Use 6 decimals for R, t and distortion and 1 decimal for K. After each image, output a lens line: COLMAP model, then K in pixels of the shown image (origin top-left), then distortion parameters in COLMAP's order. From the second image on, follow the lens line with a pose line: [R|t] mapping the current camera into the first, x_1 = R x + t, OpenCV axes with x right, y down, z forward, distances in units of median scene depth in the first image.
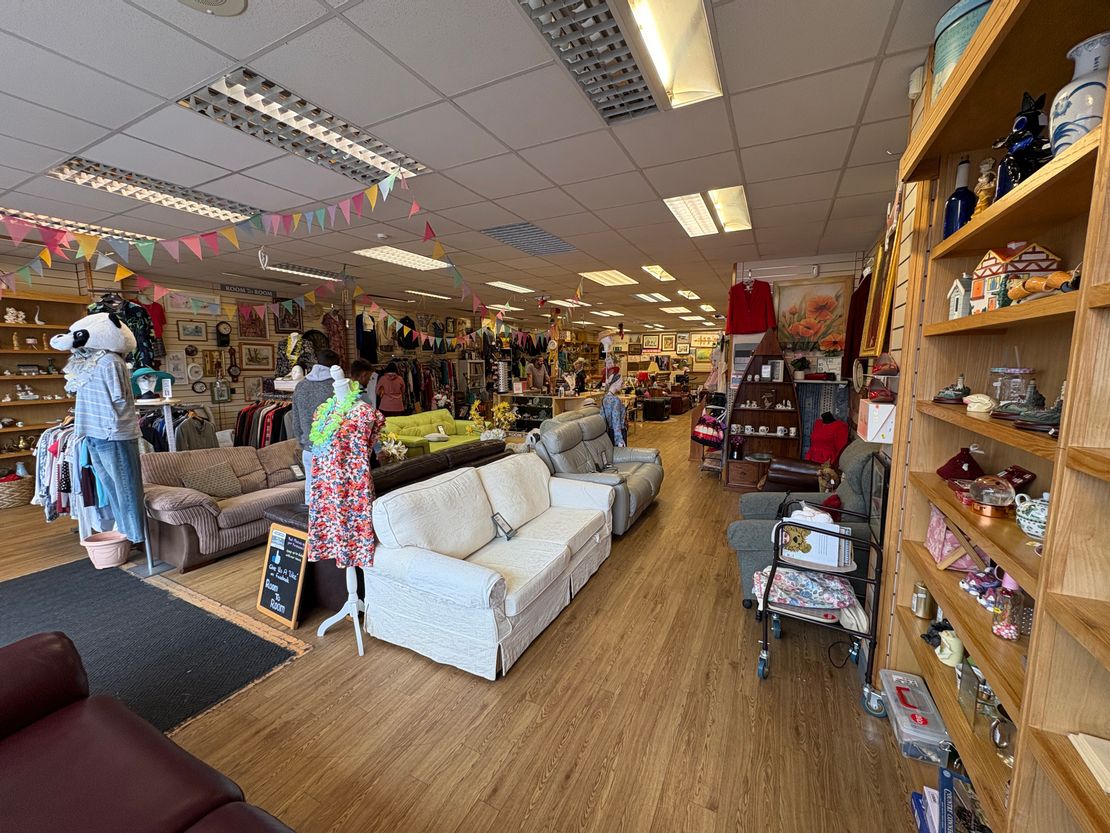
lens RADIAL K [[442.6, 0, 555.0], [0, 442.6, 416.5], [0, 0, 1]] dist [0.000123, 0.000078]
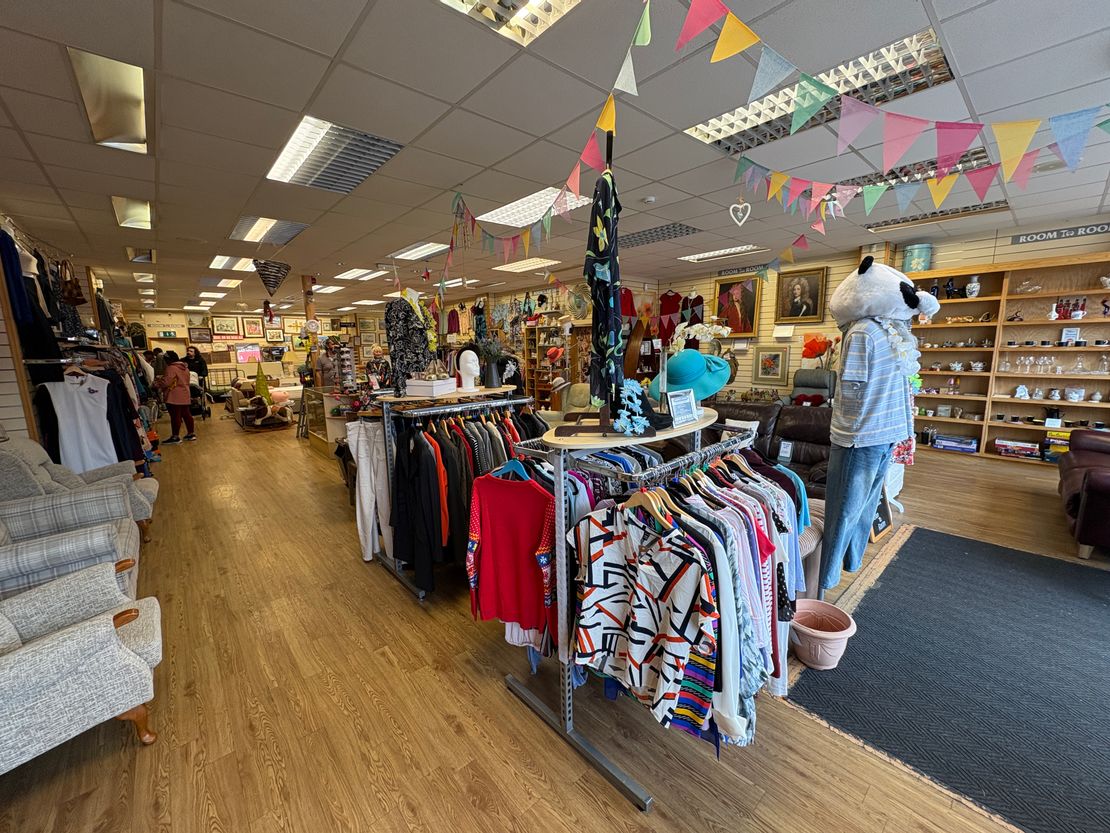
lens RADIAL K [[442.6, 0, 555.0], [0, 442.6, 416.5], [0, 0, 1]] dist [0.000123, 0.000078]
pose [[0.367036, -0.154433, 0.917298, -0.318792], [0.134334, 0.984585, 0.112010, -0.023972], [-0.920456, 0.082112, 0.382124, 0.205106]]
